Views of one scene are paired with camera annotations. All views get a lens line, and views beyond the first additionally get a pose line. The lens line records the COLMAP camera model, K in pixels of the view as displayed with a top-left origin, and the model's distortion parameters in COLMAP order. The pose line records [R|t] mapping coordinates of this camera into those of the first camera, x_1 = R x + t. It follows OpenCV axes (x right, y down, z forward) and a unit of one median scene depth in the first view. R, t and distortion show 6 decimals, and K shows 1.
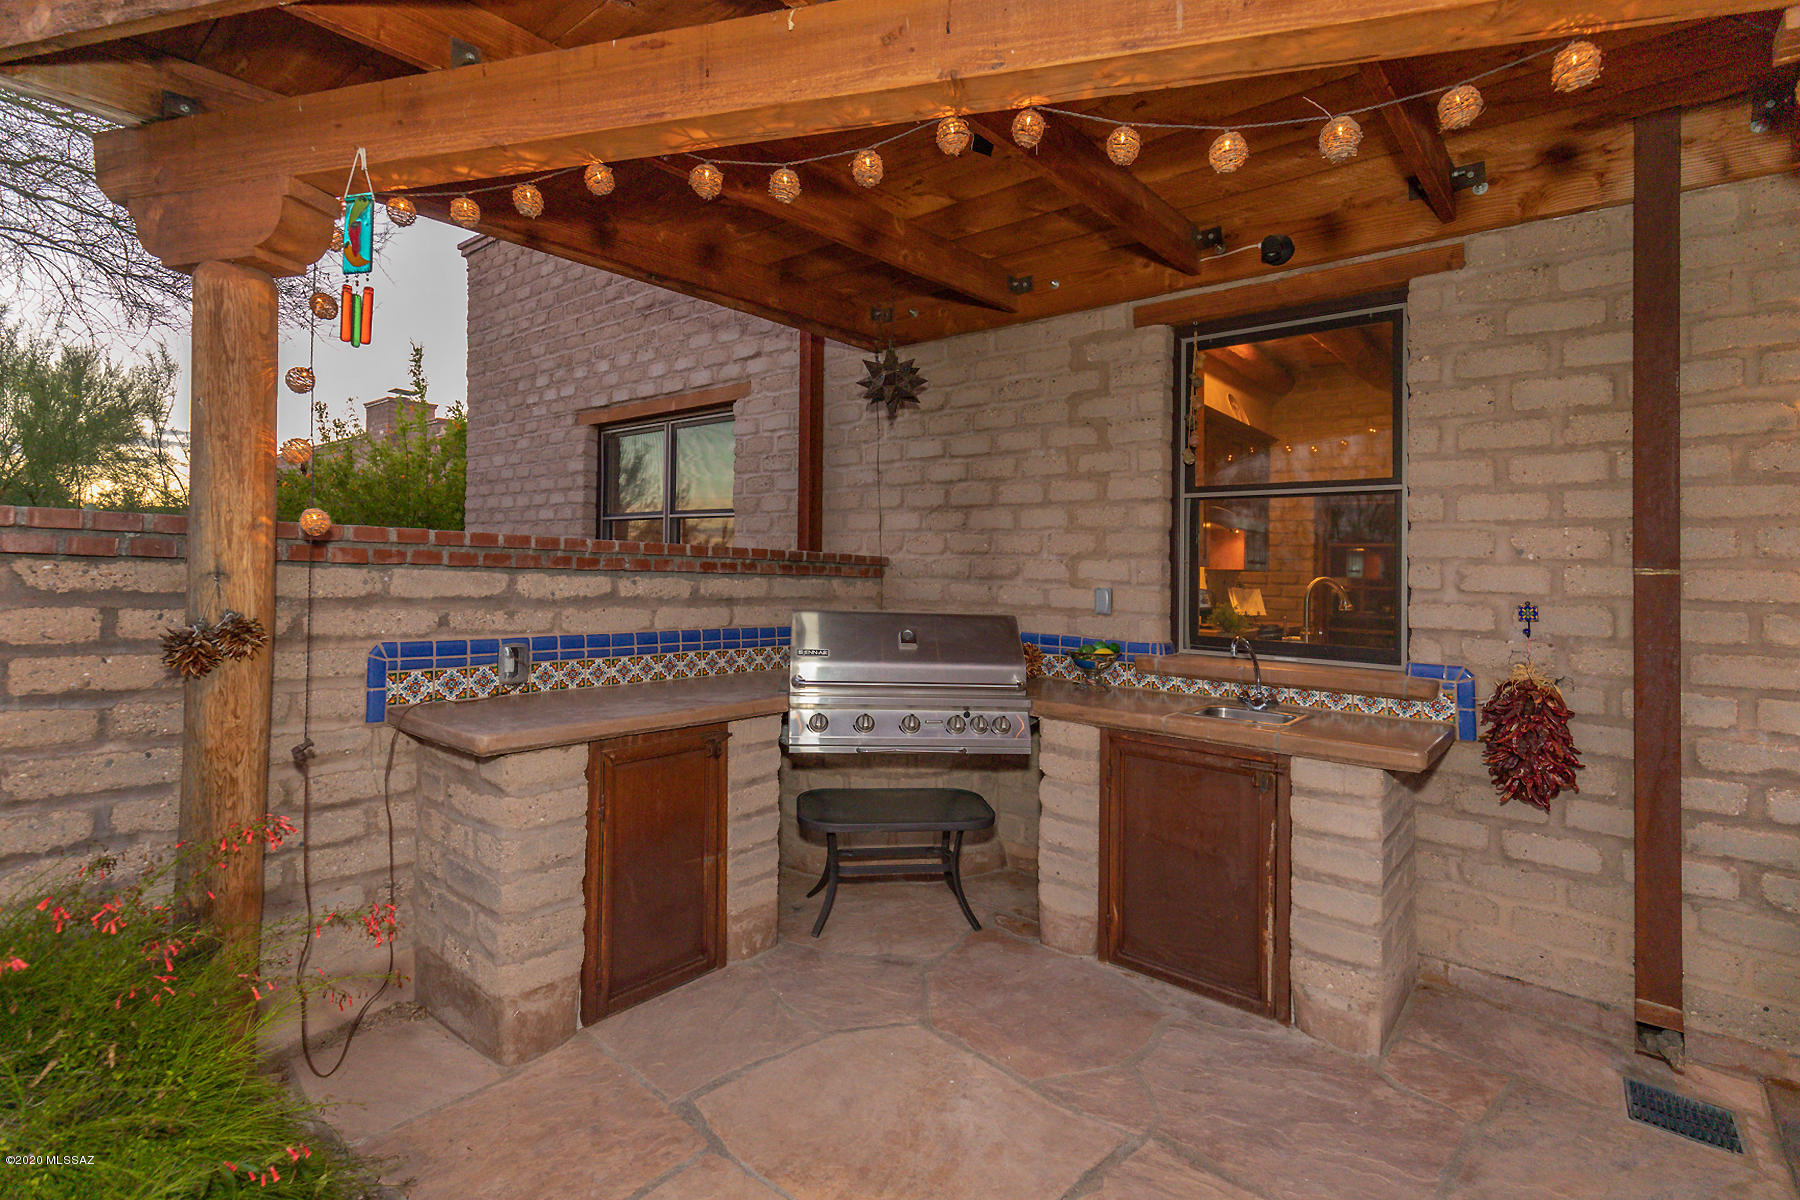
lens RADIAL K [[831.2, 0, 897.9], [0, 831.2, 552.5], [0, 0, 1]] dist [0.000755, 0.000001]
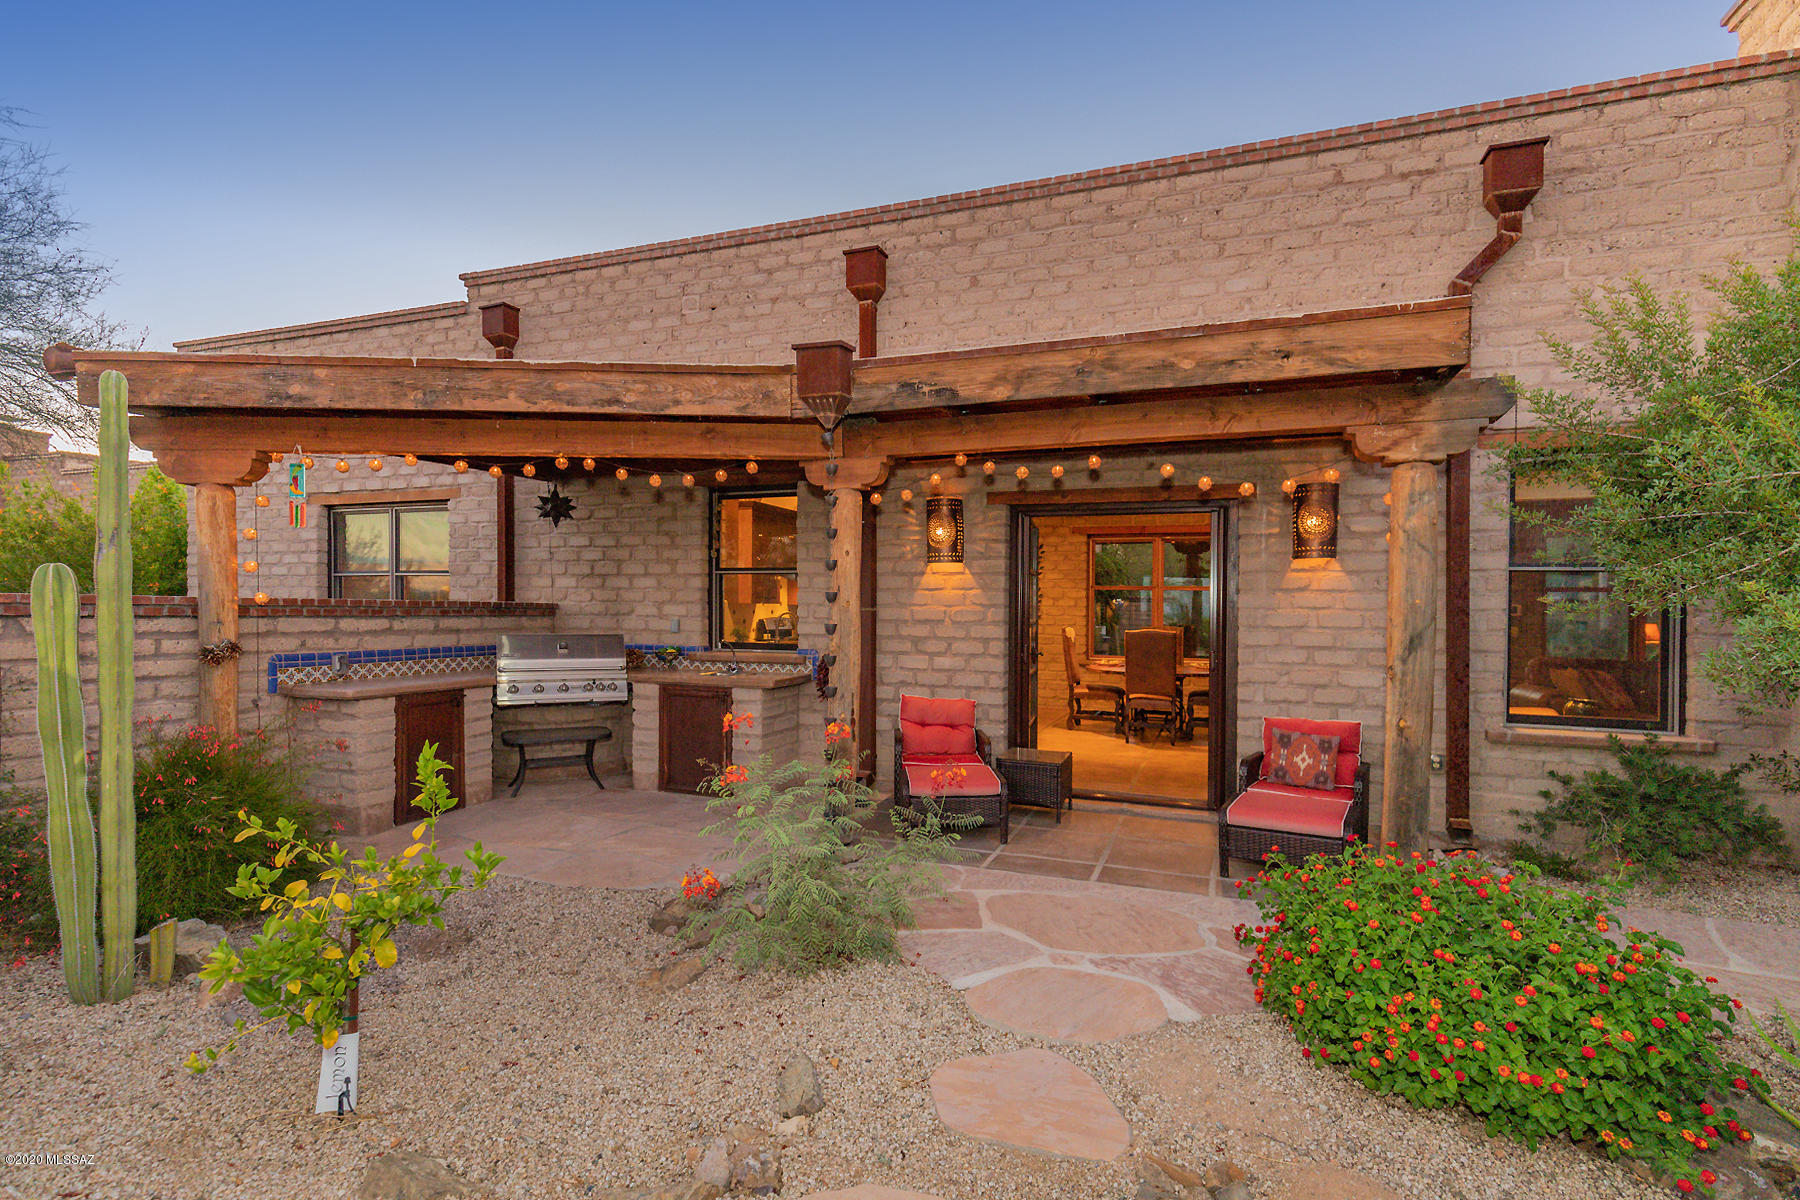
lens RADIAL K [[781.0, 0, 900.0], [0, 781.0, 600.0], [0, 0, 1]] dist [0.000231, 0.000085]
pose [[0.934121, -0.013063, 0.356717, 0.099753], [0.005543, 0.999741, 0.022094, -0.045101], [-0.356913, -0.018661, 0.933951, -1.020201]]
